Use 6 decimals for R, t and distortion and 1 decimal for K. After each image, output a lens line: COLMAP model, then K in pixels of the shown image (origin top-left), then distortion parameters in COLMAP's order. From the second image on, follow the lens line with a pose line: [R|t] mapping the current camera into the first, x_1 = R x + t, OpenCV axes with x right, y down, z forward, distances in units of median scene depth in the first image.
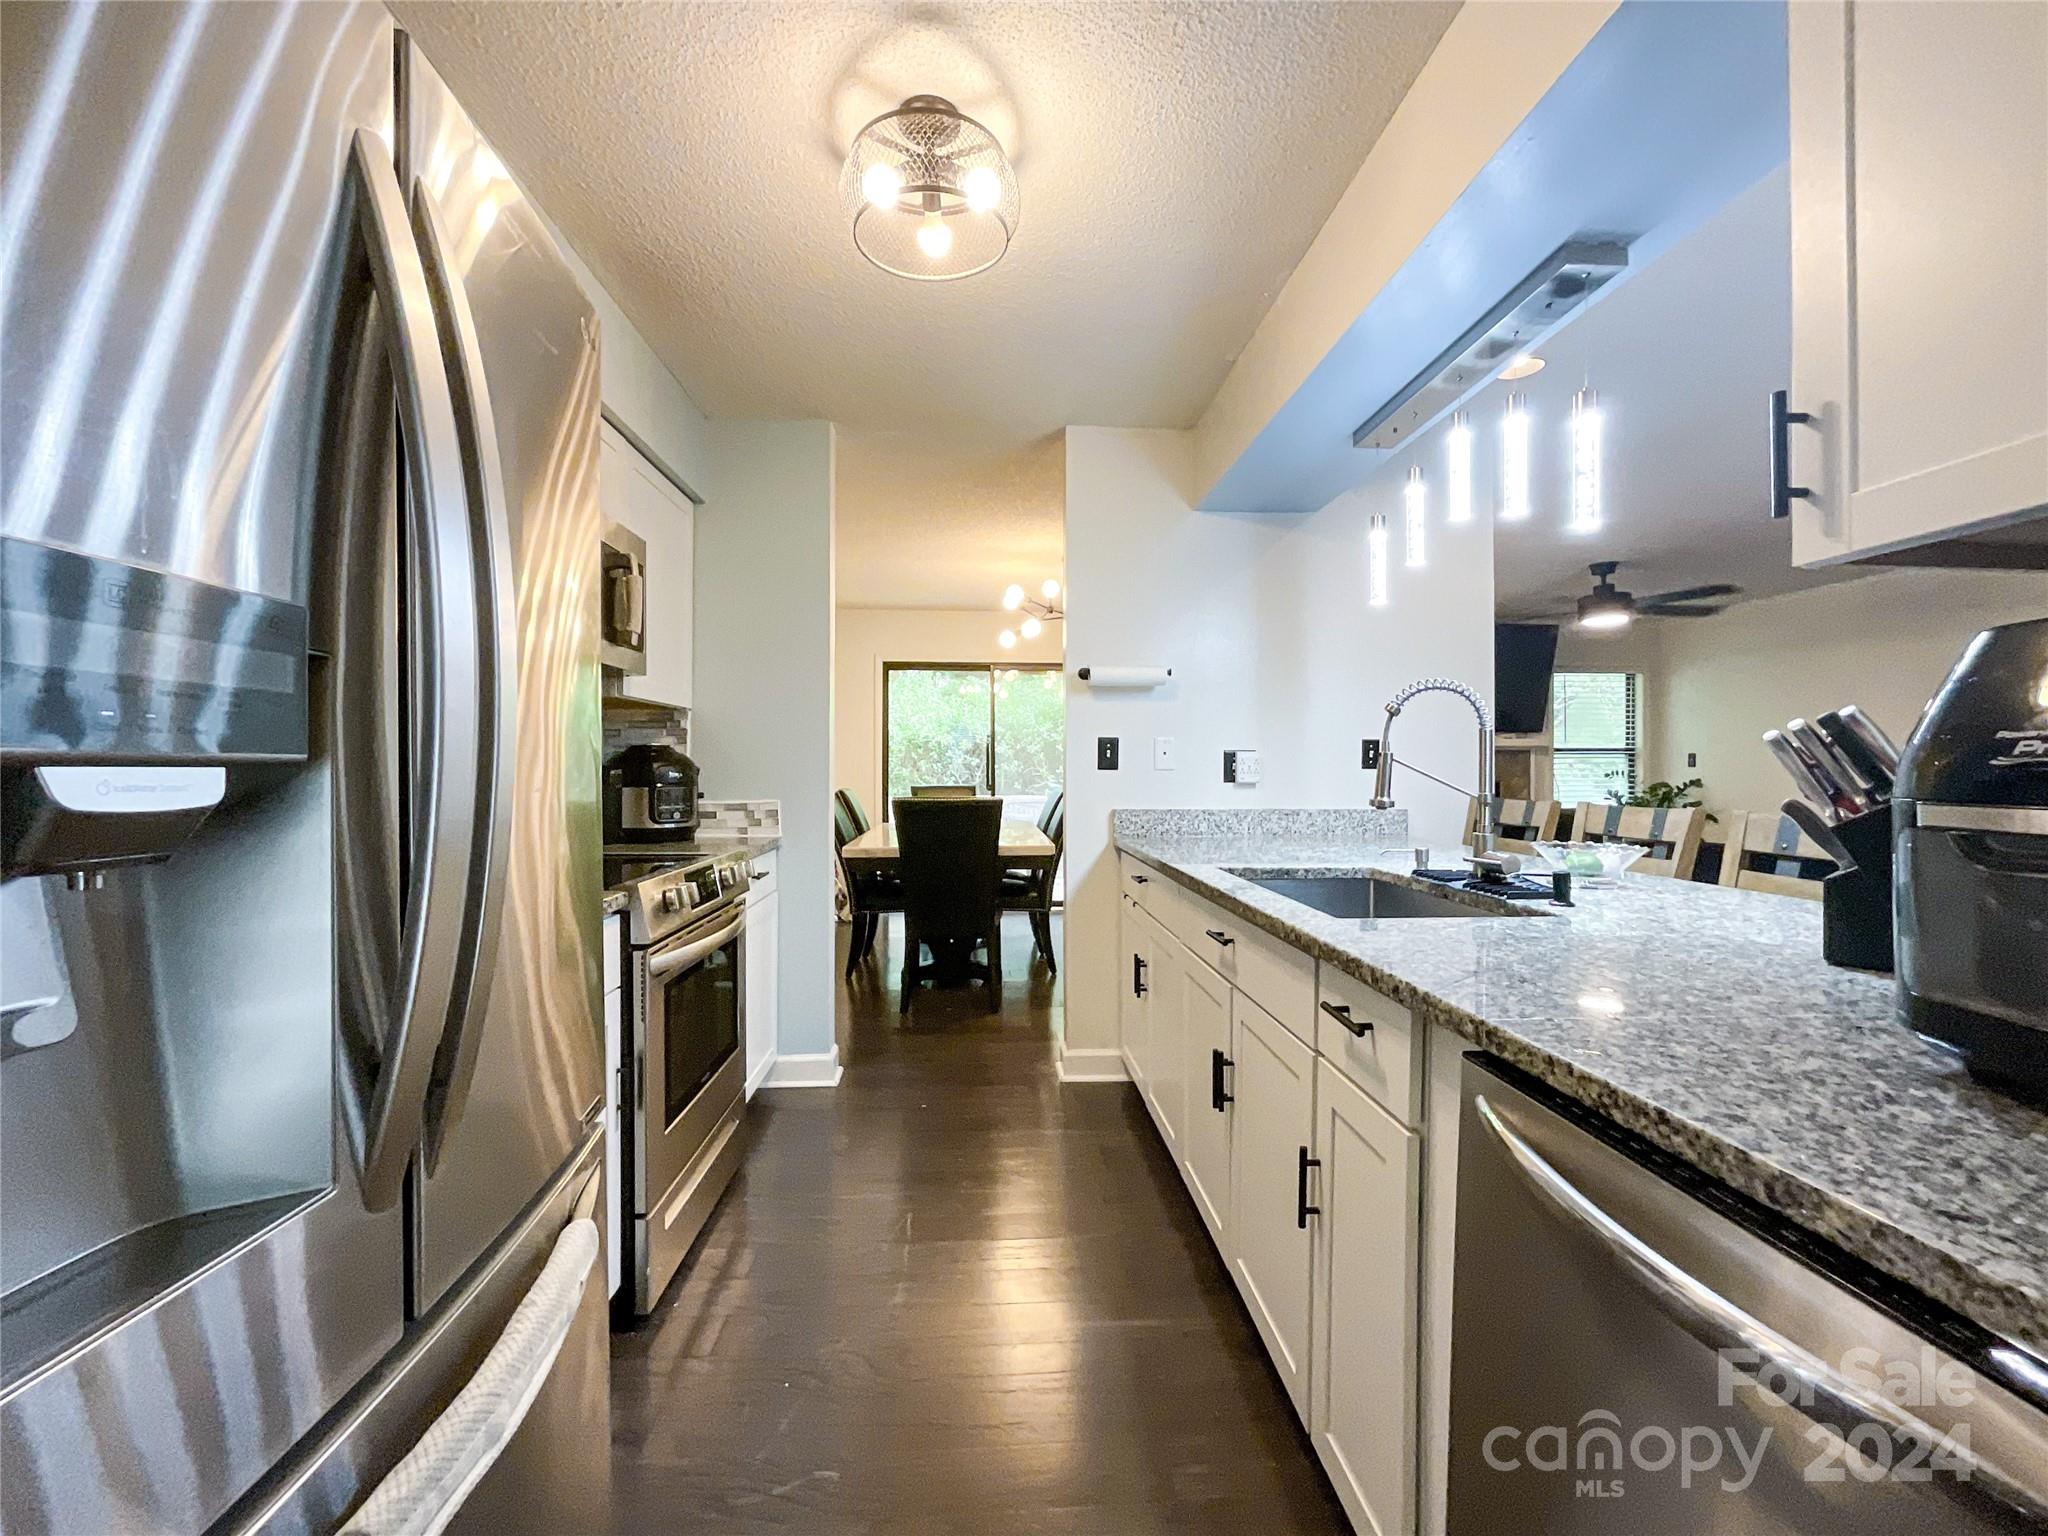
lens RADIAL K [[825.2, 0, 1031.5], [0, 825.2, 765.3], [0, 0, 1]] dist [-0.001446, -0.000030]
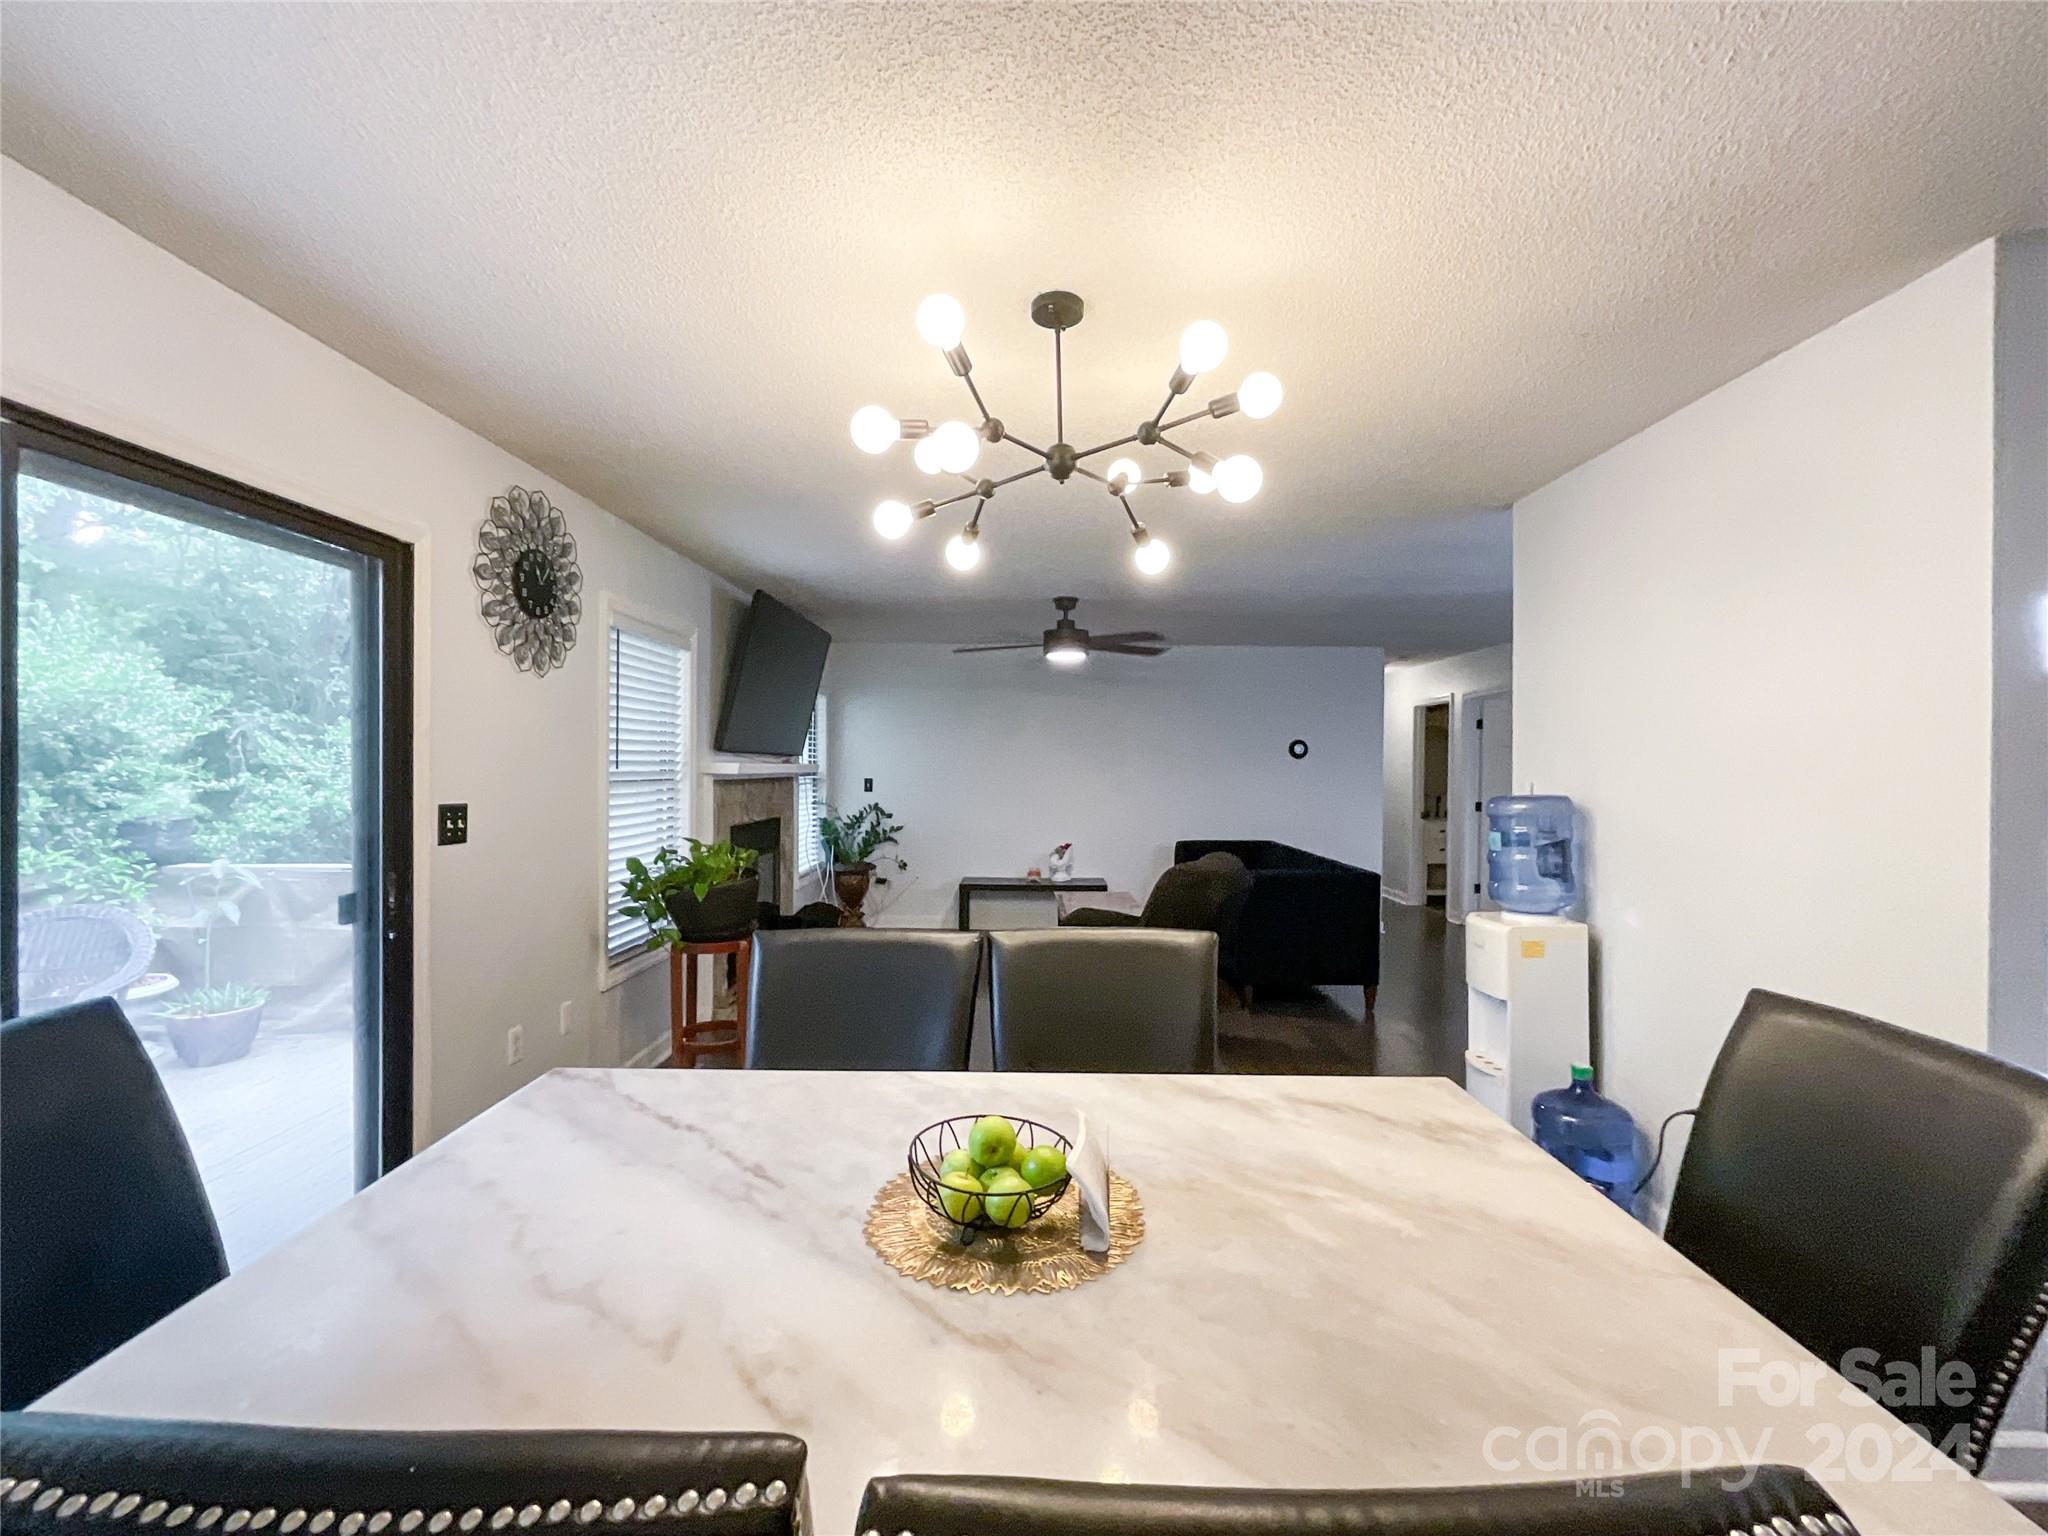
lens RADIAL K [[845.6, 0, 1024.0], [0, 845.6, 768.0], [0, 0, 1]] dist [0.000032, -0.000106]
pose [[0.075536, -0.002885, 0.997139, -0.245085], [-0.004834, 0.999983, 0.003259, -0.032179], [-0.997131, -0.005067, 0.075521, 0.728861]]
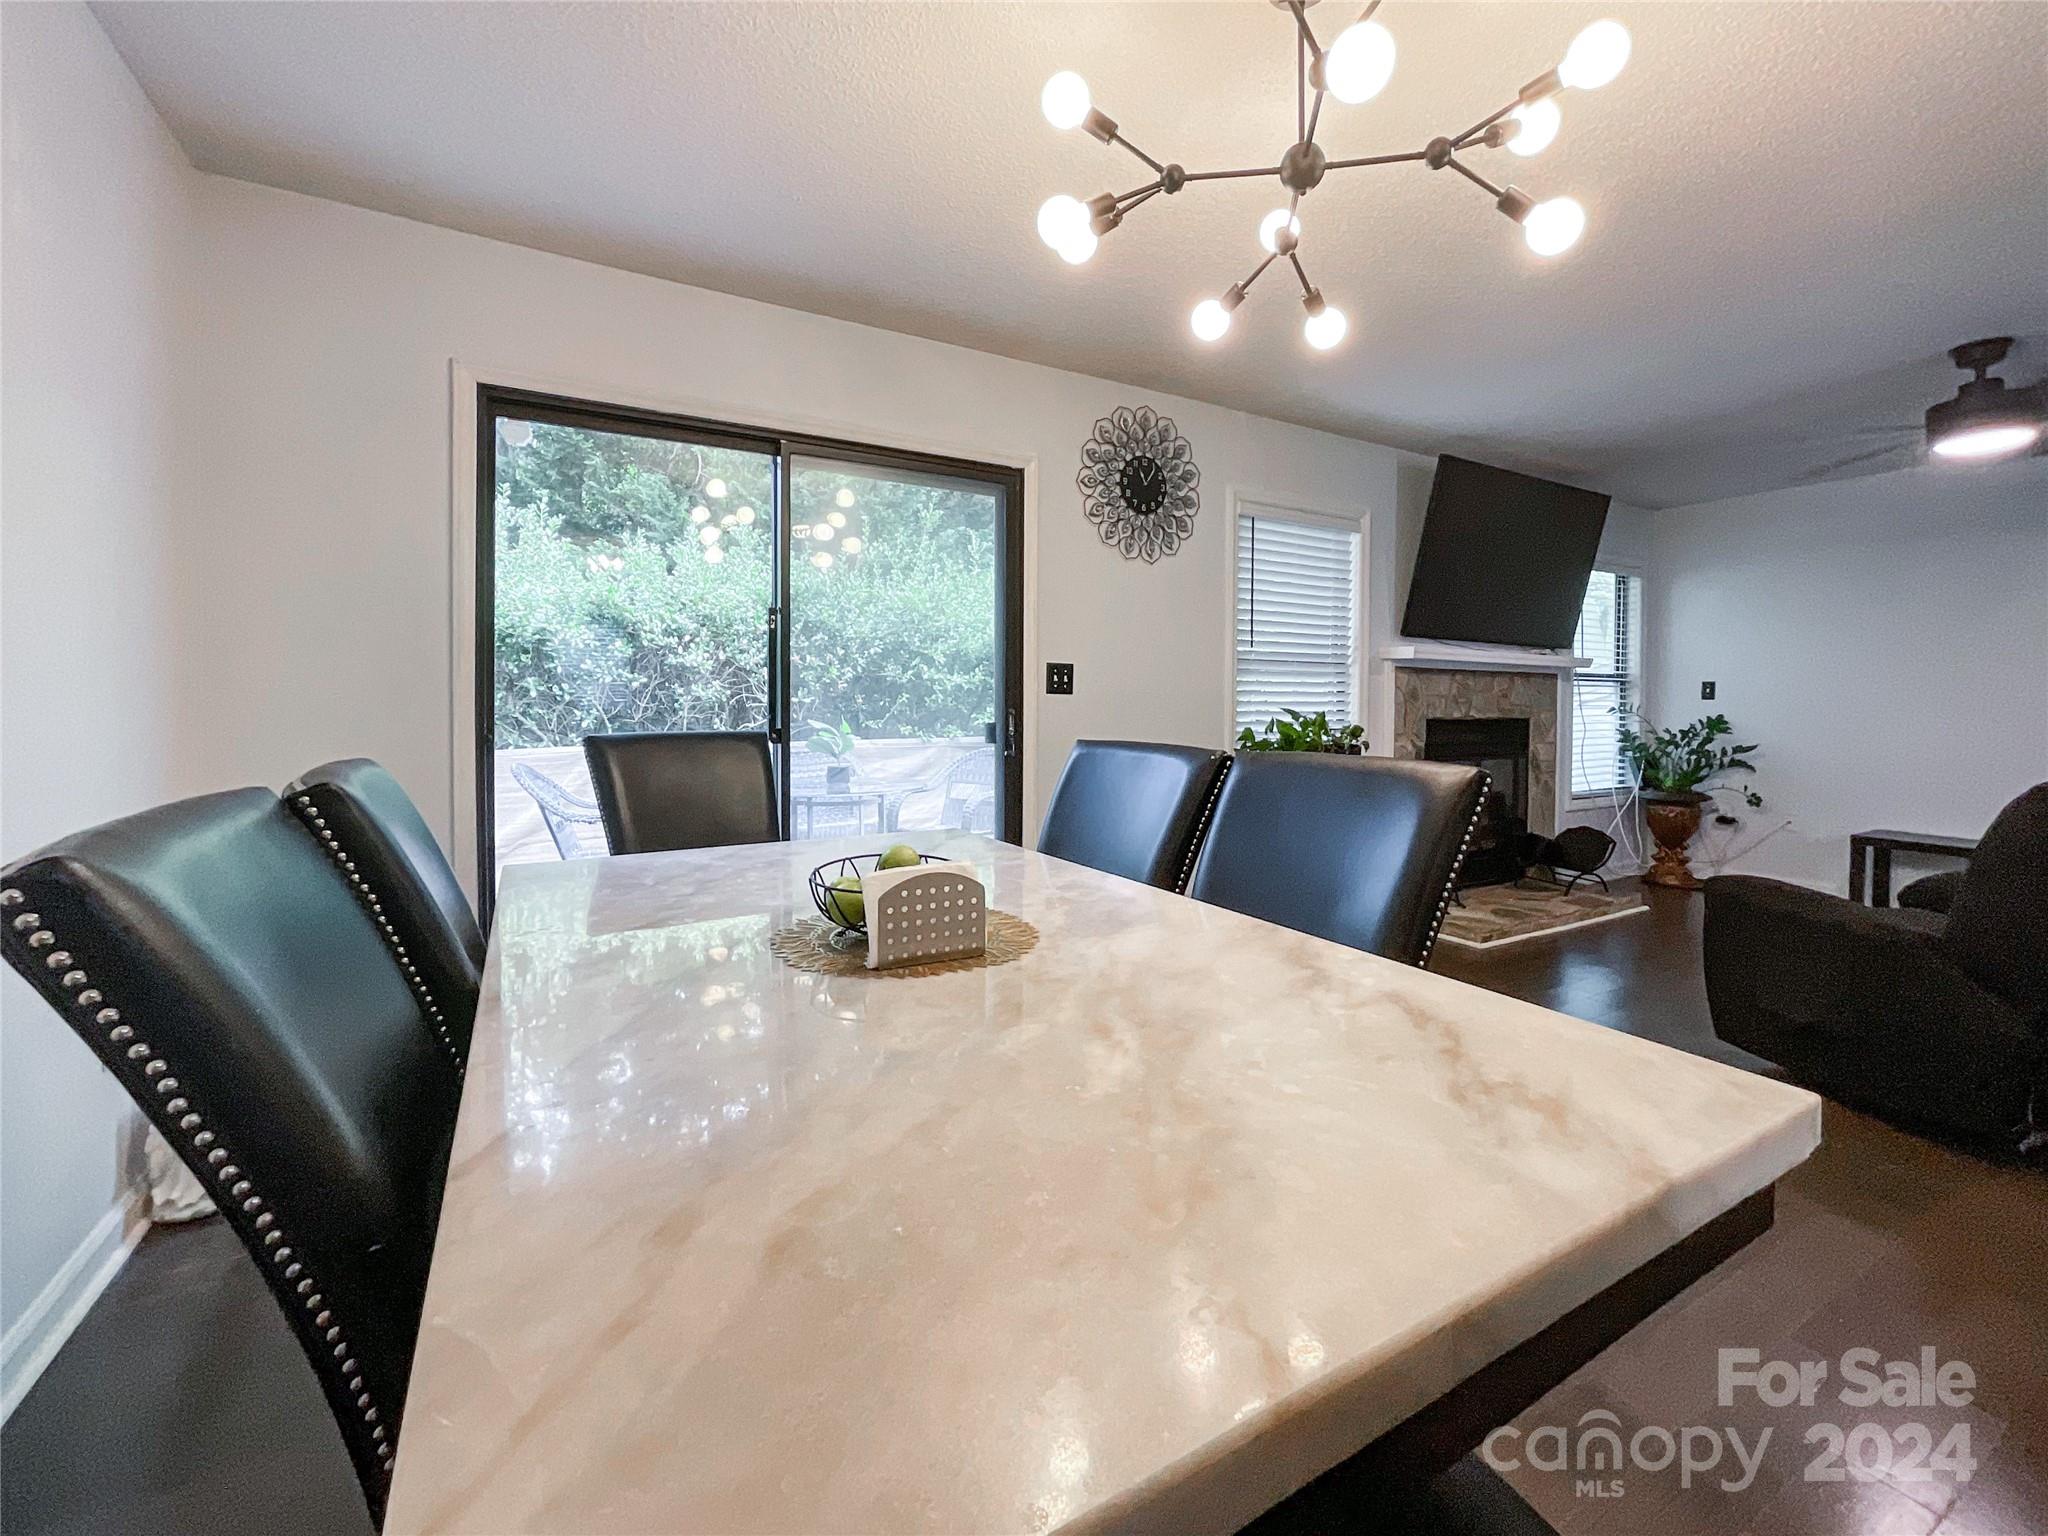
lens RADIAL K [[862.8, 0, 1019.6], [0, 862.8, 706.8], [0, 0, 1]] dist [-0.011279, 0.000064]
pose [[0.895210, 0.002934, 0.445634, -0.132910], [-0.006656, 0.999955, 0.006786, 0.008407], [-0.445594, -0.009042, 0.895189, 0.572652]]
